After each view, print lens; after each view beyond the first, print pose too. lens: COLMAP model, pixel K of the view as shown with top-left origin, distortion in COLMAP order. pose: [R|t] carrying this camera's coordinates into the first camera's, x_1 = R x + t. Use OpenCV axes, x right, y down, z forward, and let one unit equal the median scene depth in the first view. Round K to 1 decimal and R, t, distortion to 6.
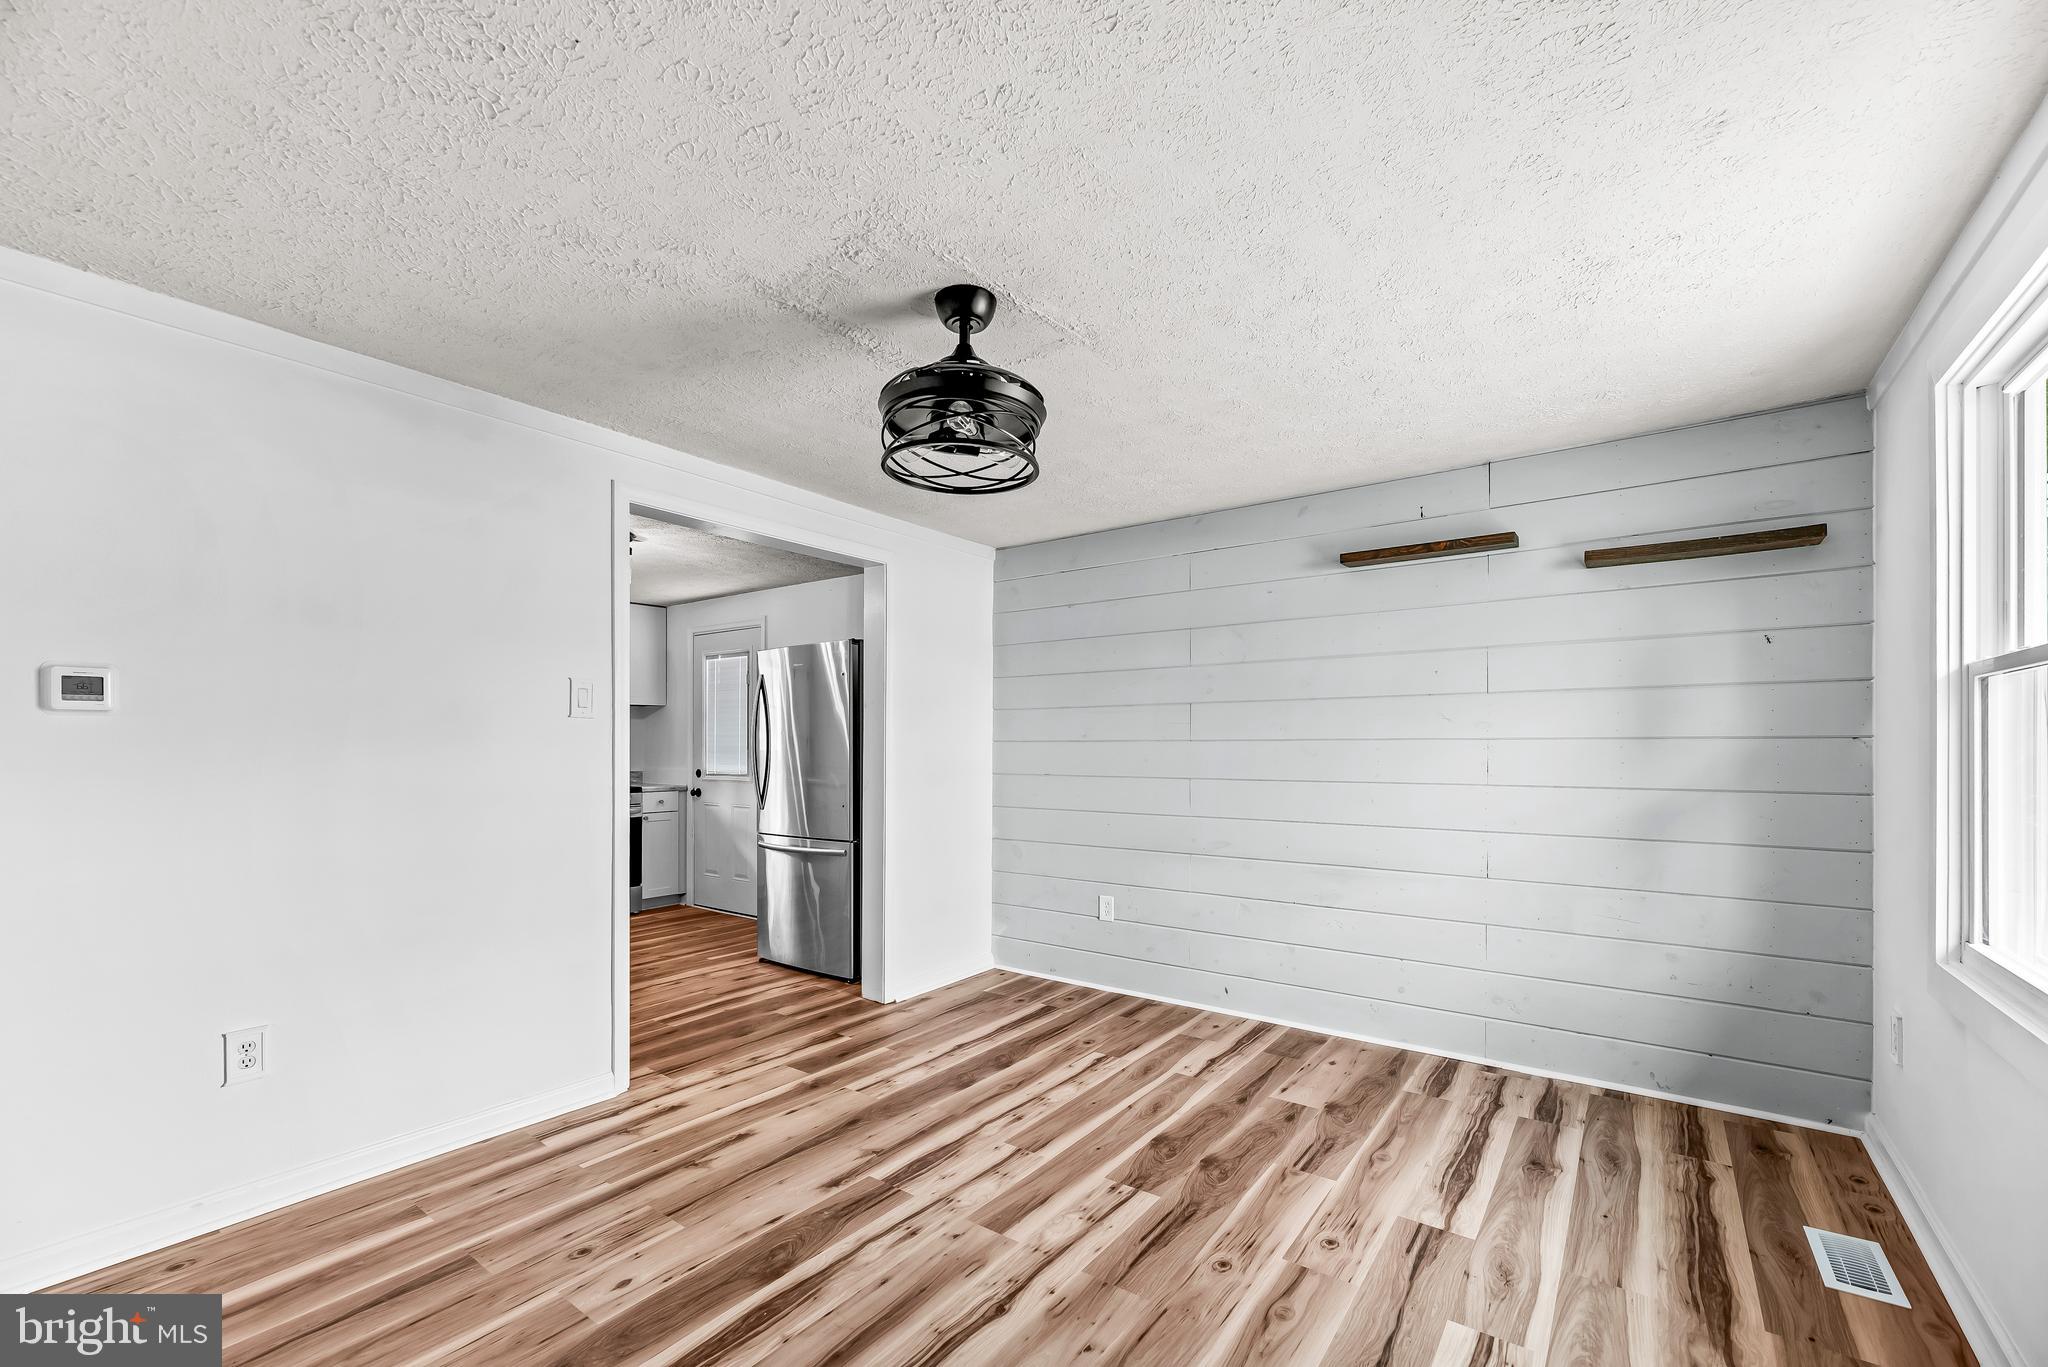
lens RADIAL K [[843.9, 0, 1022.3], [0, 843.9, 747.1], [0, 0, 1]] dist [-0.001142, -0.000040]
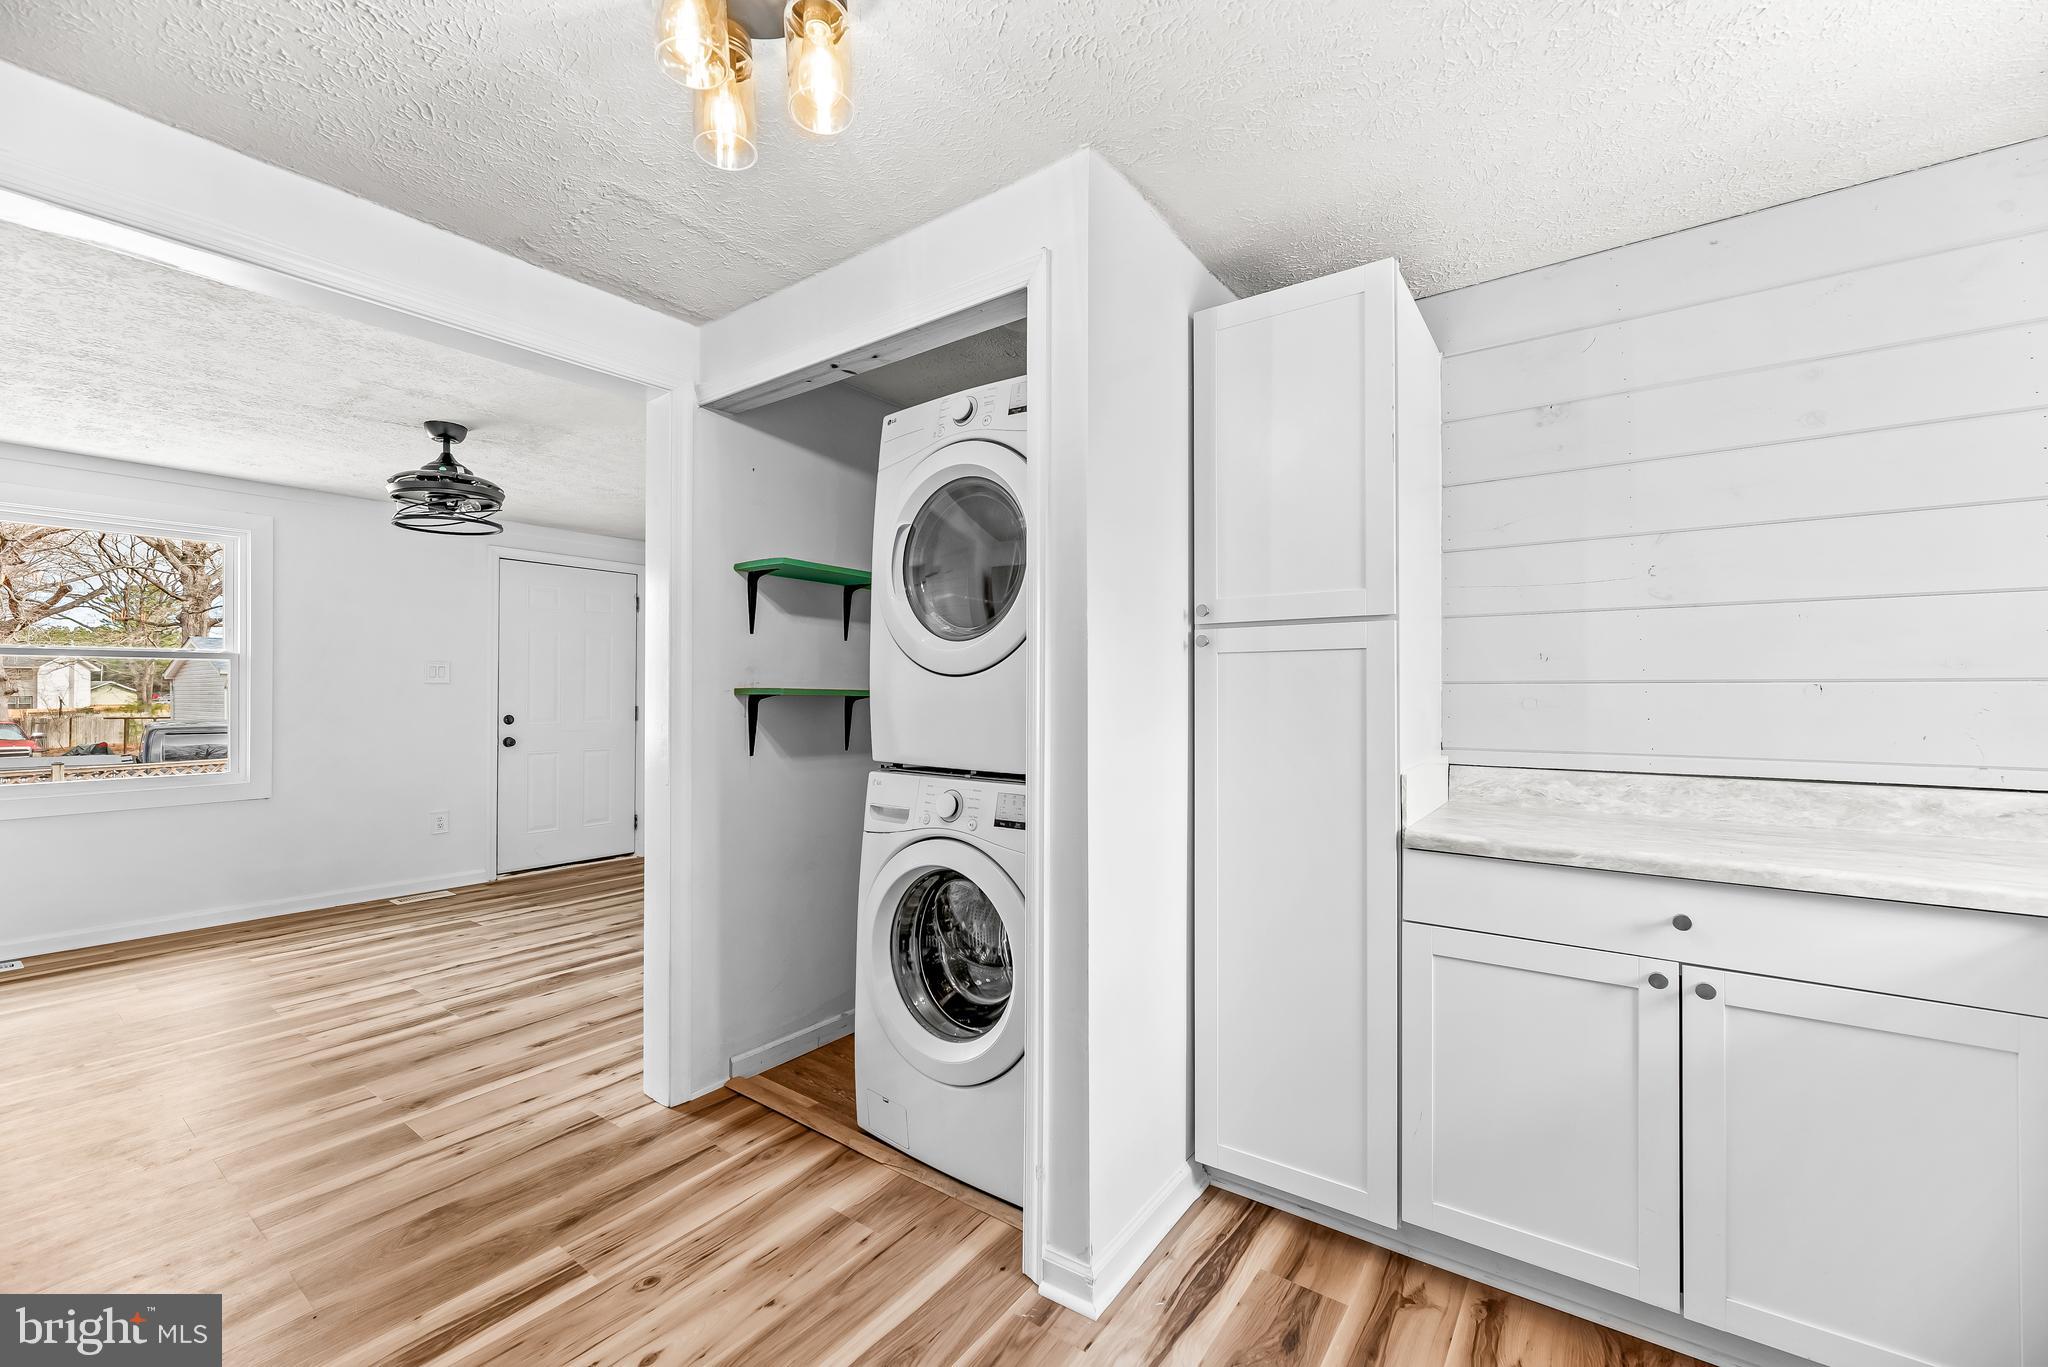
lens RADIAL K [[836.8, 0, 1024.0], [0, 836.8, 683.5], [0, 0, 1]] dist [-0.001651, -0.000062]
pose [[-0.999999, 0.000148, 0.001578, -0.946616], [0.000140, 0.999988, -0.004798, -0.004078], [-0.001579, -0.004798, -0.999987, 2.052063]]
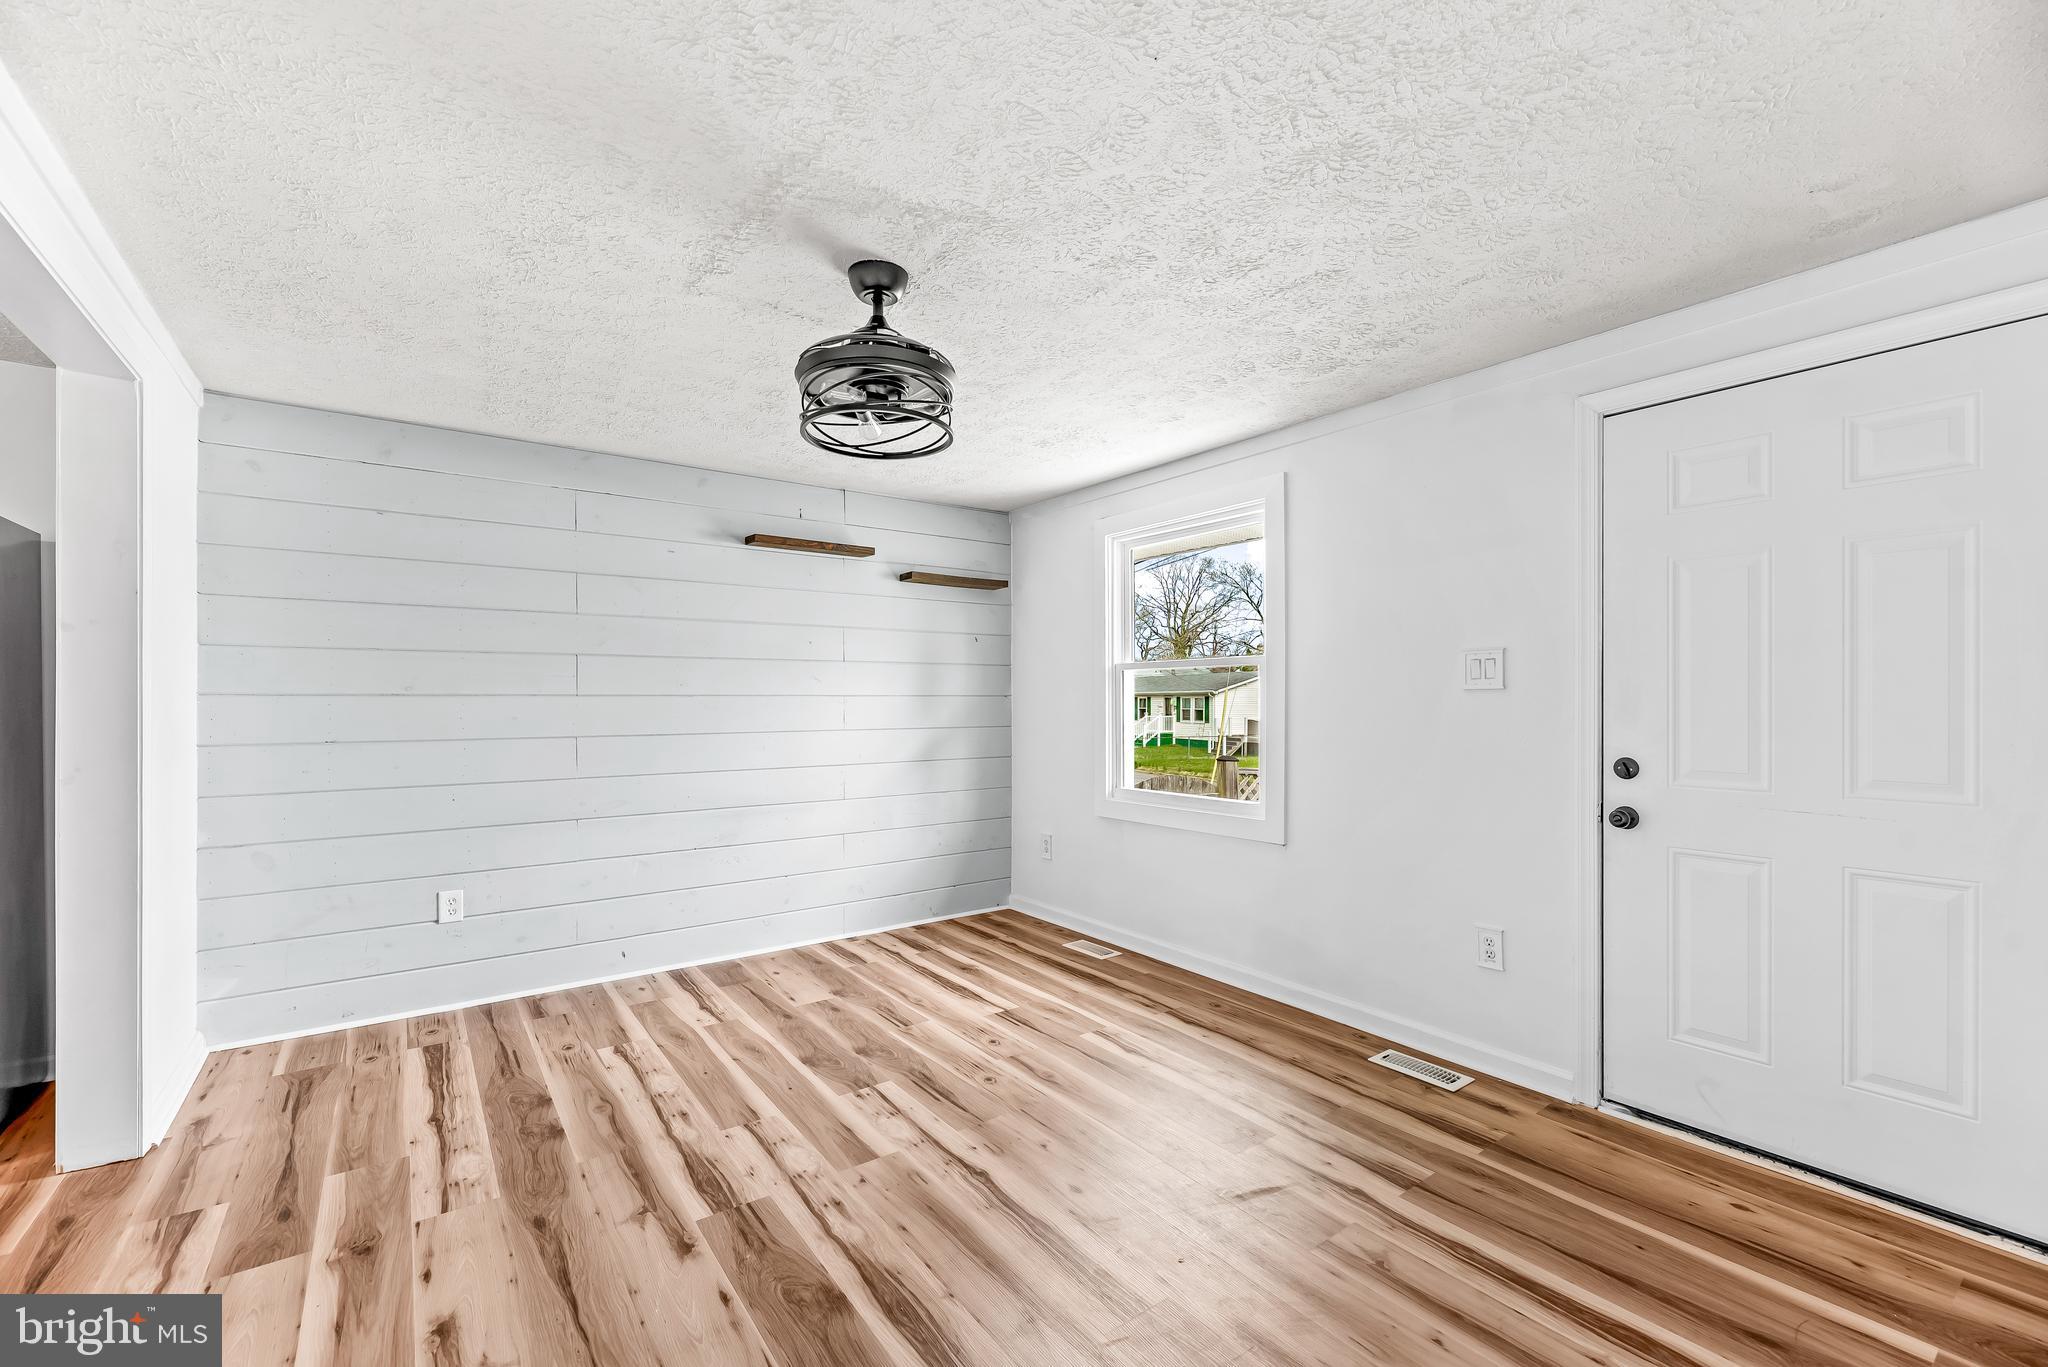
lens RADIAL K [[846.8, 0, 1012.0], [0, 846.8, 704.0], [0, 0, 1]] dist [-0.001600, -0.000155]
pose [[0.305402, -0.004658, 0.952212, -0.779849], [0.002490, 0.999989, 0.004094, -0.001742], [-0.952220, 0.001121, 0.305410, 0.400711]]
